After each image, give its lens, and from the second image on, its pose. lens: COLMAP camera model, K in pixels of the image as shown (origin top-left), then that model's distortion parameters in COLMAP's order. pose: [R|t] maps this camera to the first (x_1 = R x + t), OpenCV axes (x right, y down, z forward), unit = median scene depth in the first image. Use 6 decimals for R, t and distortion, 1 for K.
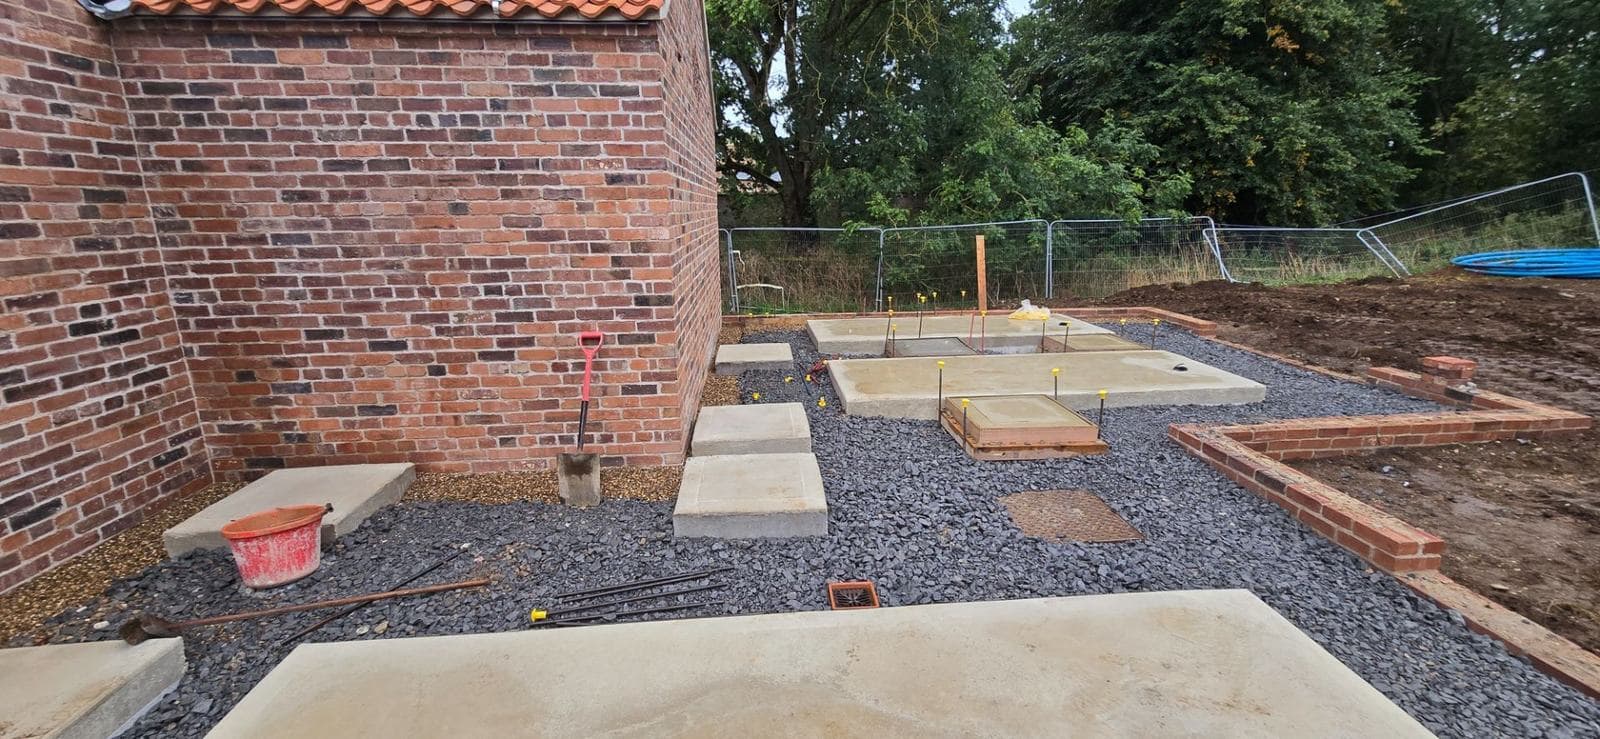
lens RADIAL K [[650.8, 0, 800.0], [0, 650.8, 369.5], [0, 0, 1]] dist [-0.002318, -0.000575]
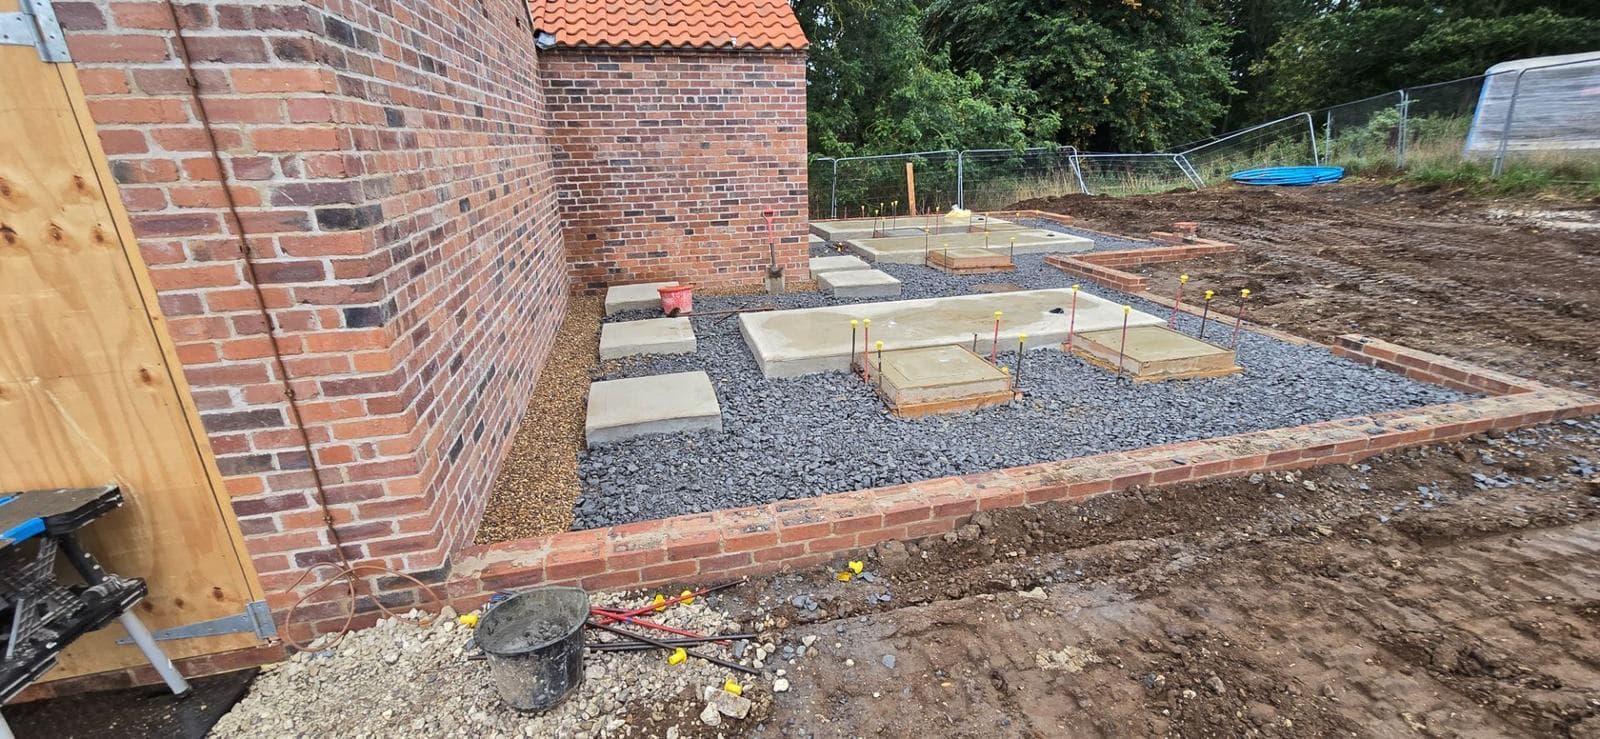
lens RADIAL K [[650.8, 0, 800.0], [0, 650.8, 369.5], [0, 0, 1]] dist [-0.002318, -0.000575]
pose [[0.987107, -0.061794, 0.147653, -0.395379], [0.047735, 0.994145, 0.096935, 0.170896], [-0.152779, -0.088637, 0.984277, -0.712752]]
